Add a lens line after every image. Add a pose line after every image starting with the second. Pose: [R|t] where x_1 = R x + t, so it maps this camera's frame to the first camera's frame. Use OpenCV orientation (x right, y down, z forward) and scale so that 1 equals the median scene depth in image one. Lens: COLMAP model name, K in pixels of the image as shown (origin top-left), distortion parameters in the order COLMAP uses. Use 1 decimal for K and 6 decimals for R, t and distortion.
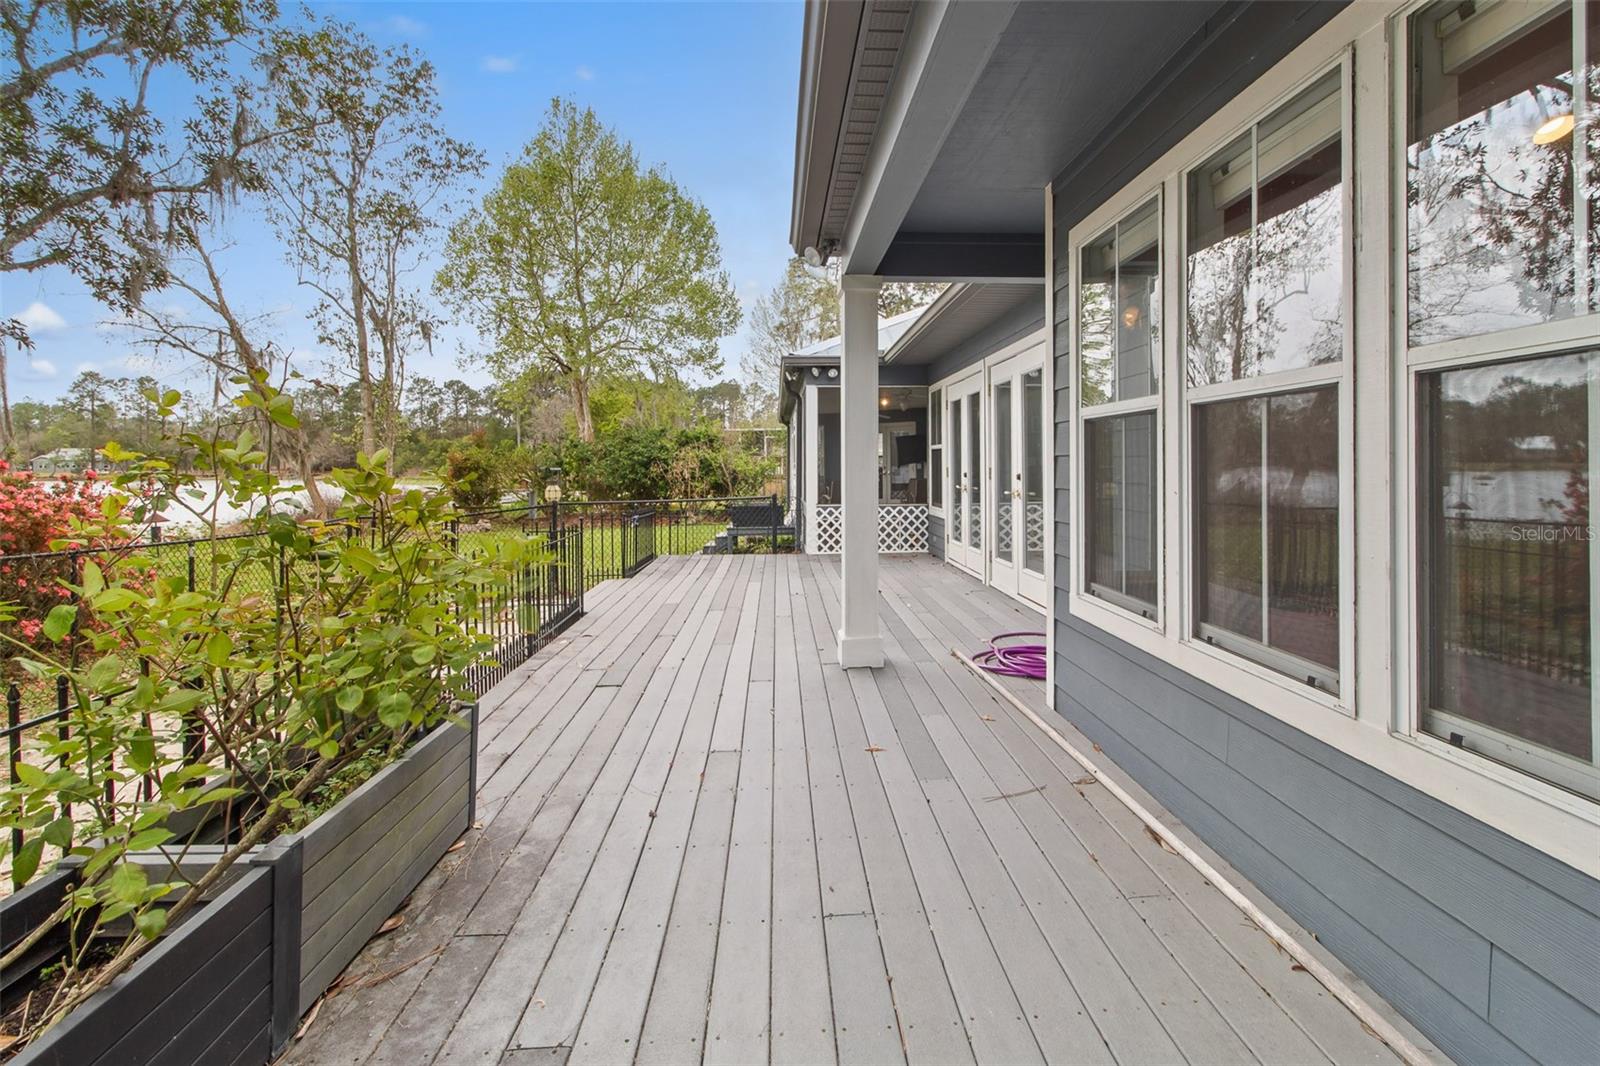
lens RADIAL K [[767.8, 0, 801.0], [0, 767.8, 467.8], [0, 0, 1]] dist [0.000480, -0.000003]
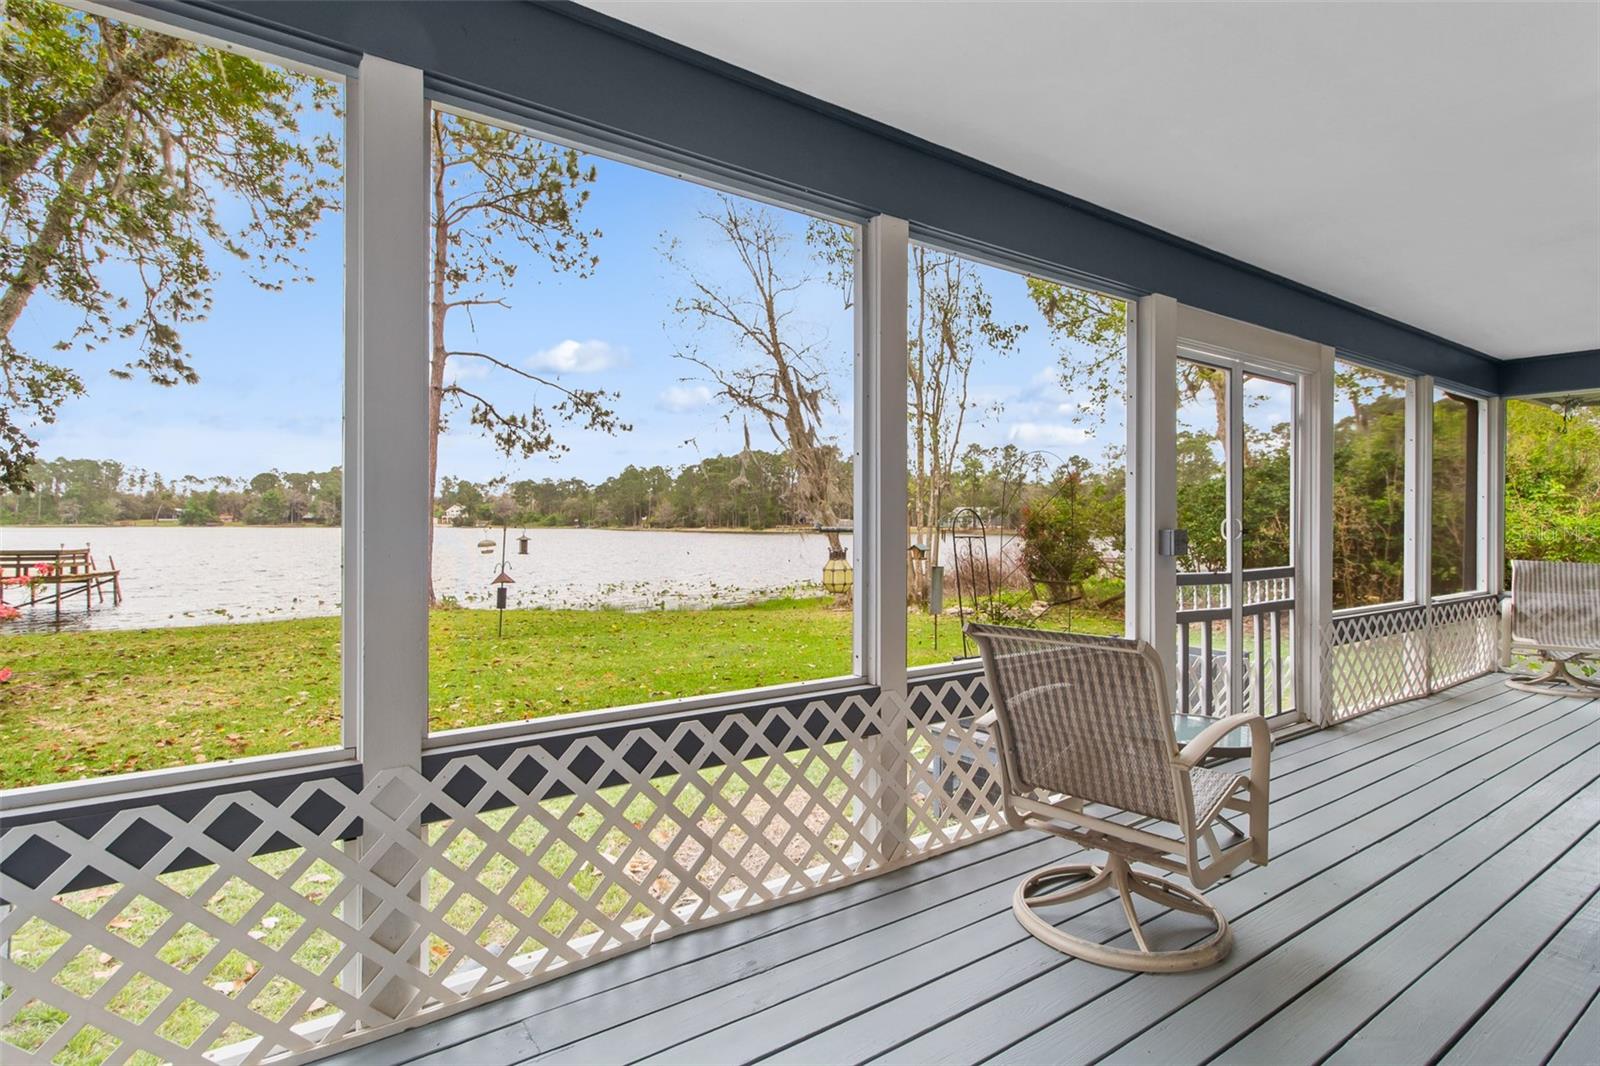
lens RADIAL K [[829.6, 0, 800.0], [0, 829.6, 533.0], [0, 0, 1]] dist [0.005021, 0.000473]
pose [[0.564915, 0.016888, -0.824976, 0.082537], [-0.009259, 0.999857, 0.014128, -0.001896], [0.825097, -0.000342, 0.564991, 0.414839]]
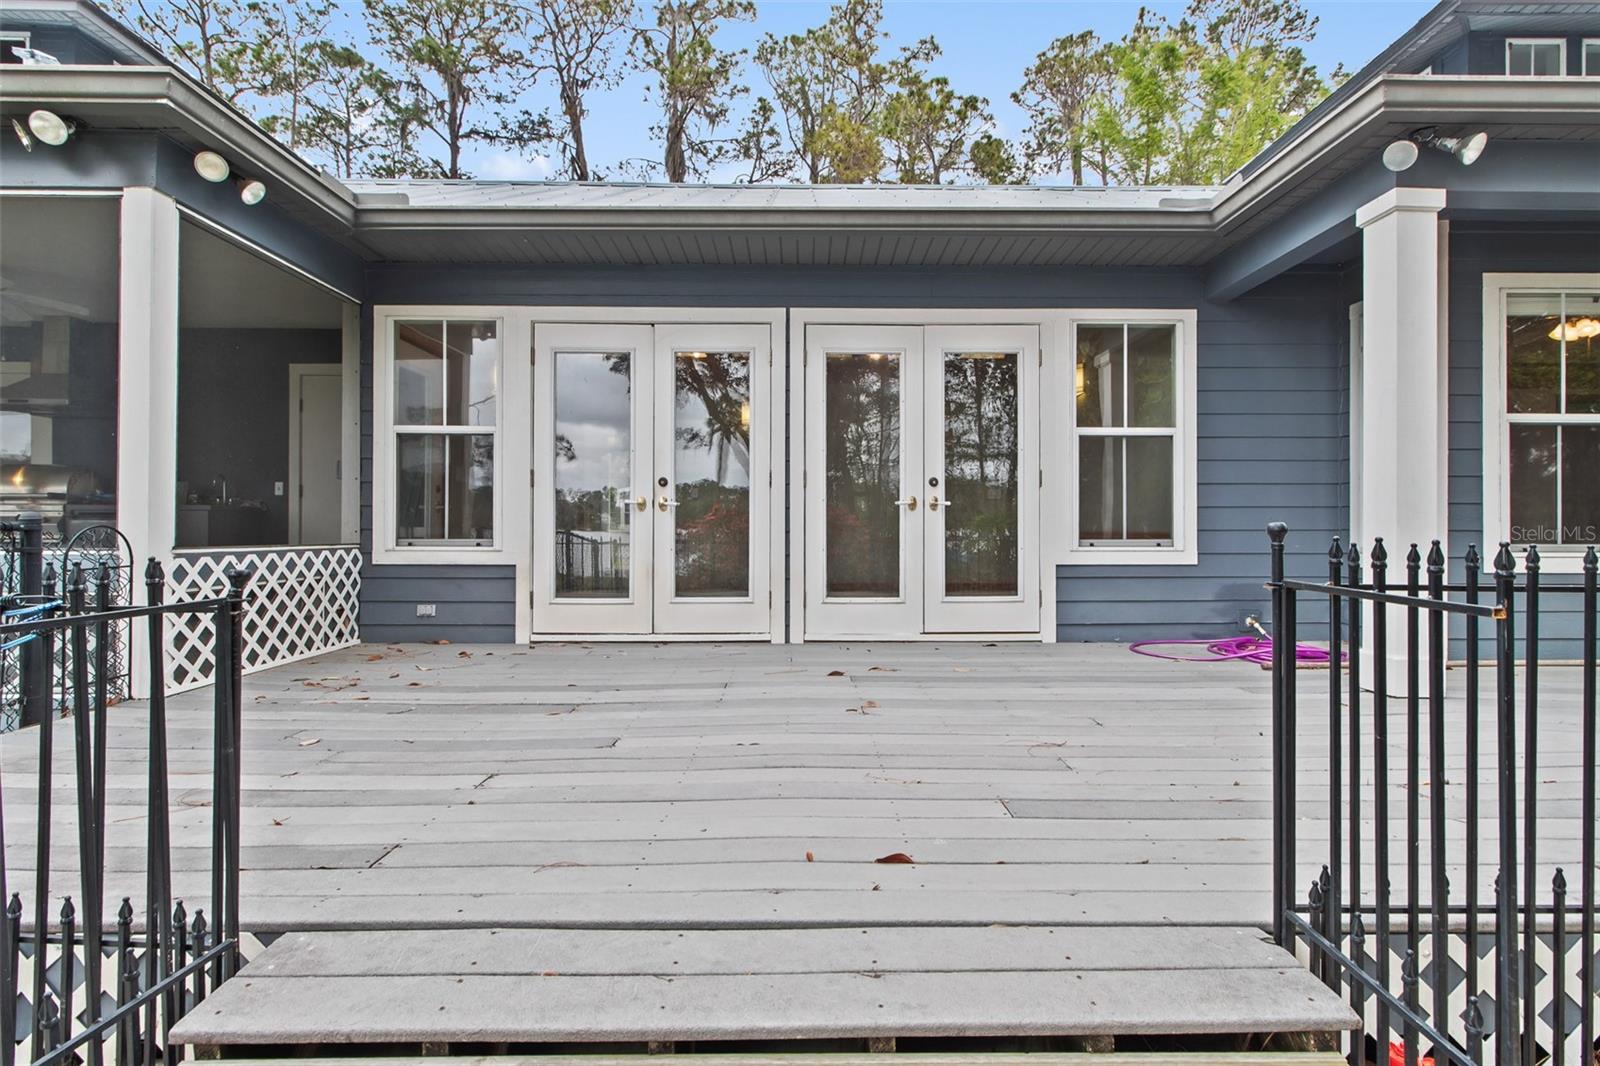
lens RADIAL K [[780.3, 0, 800.0], [0, 780.3, 533.0], [0, 0, 1]] dist [0.001256, 0.000134]
pose [[0.021775, 0.005141, 0.999750, -0.114310], [0.004799, 0.999975, -0.005246, 0.015513], [-0.999751, 0.004912, 0.021750, 0.251159]]
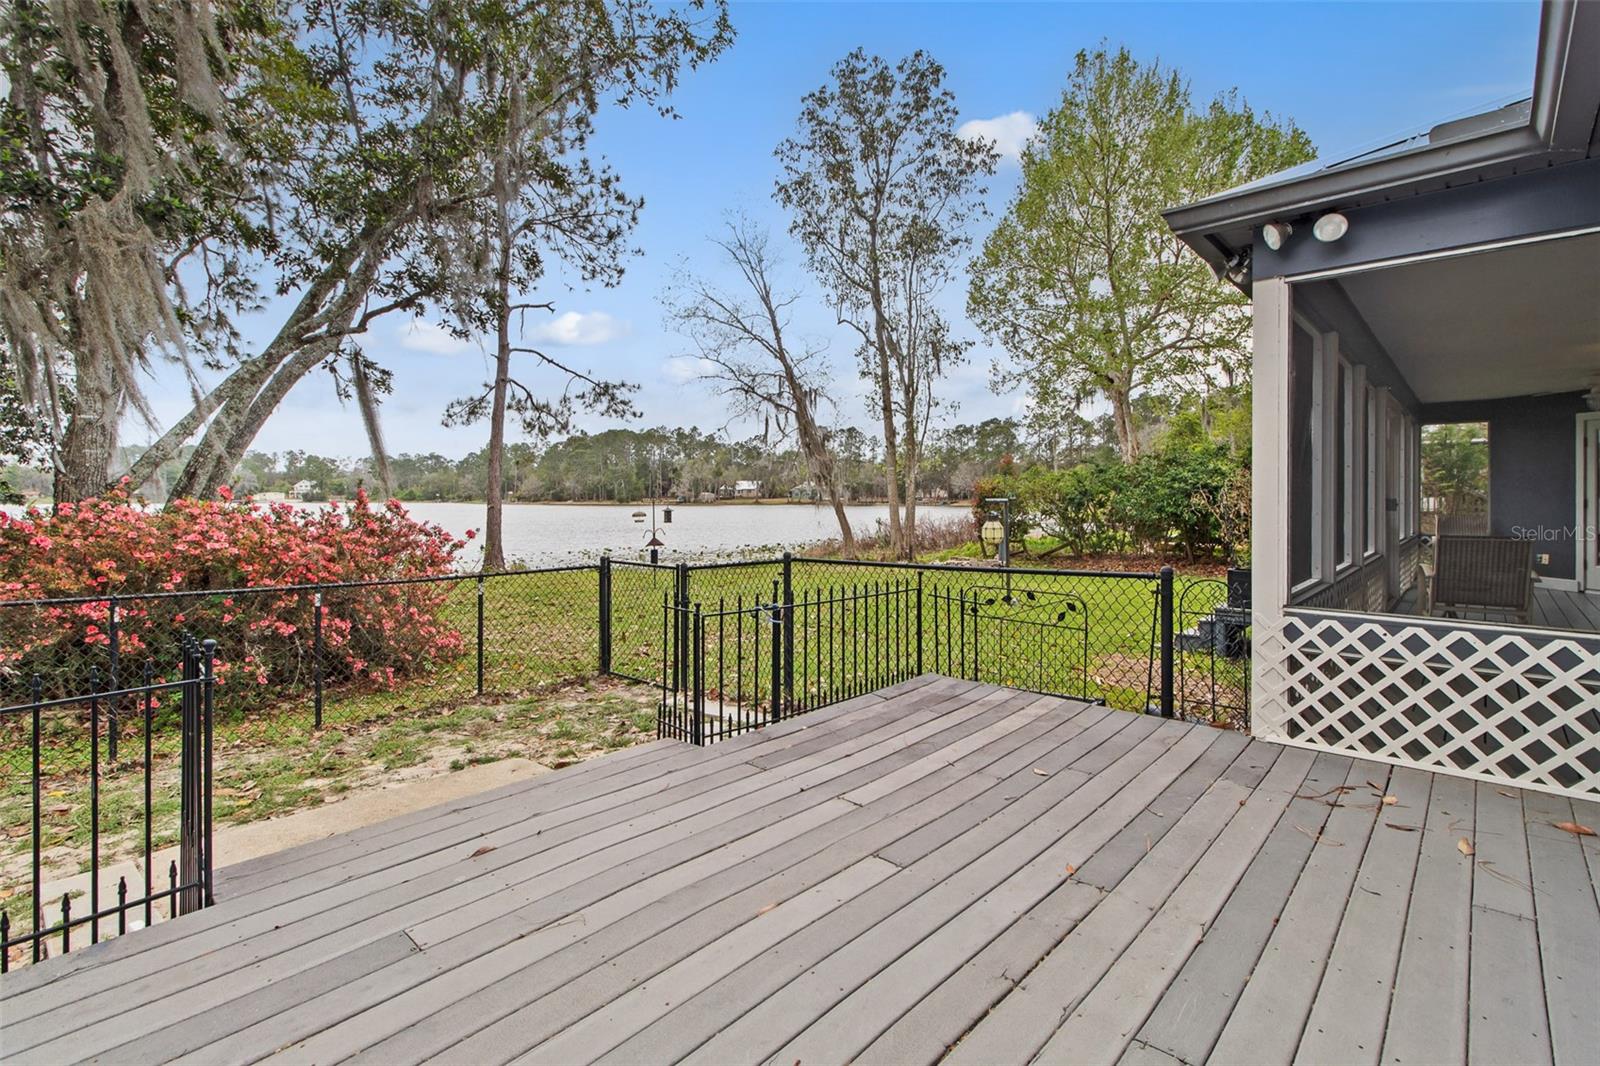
lens RADIAL K [[753.1, 0, 803.0], [0, 753.1, 501.9], [0, 0, 1]] dist [0.003148, 0.000431]
pose [[0.719344, 0.009426, -0.694590, 0.036735], [-0.004612, 0.999951, 0.008794, -0.001403], [0.694639, -0.003123, 0.719352, 0.206519]]
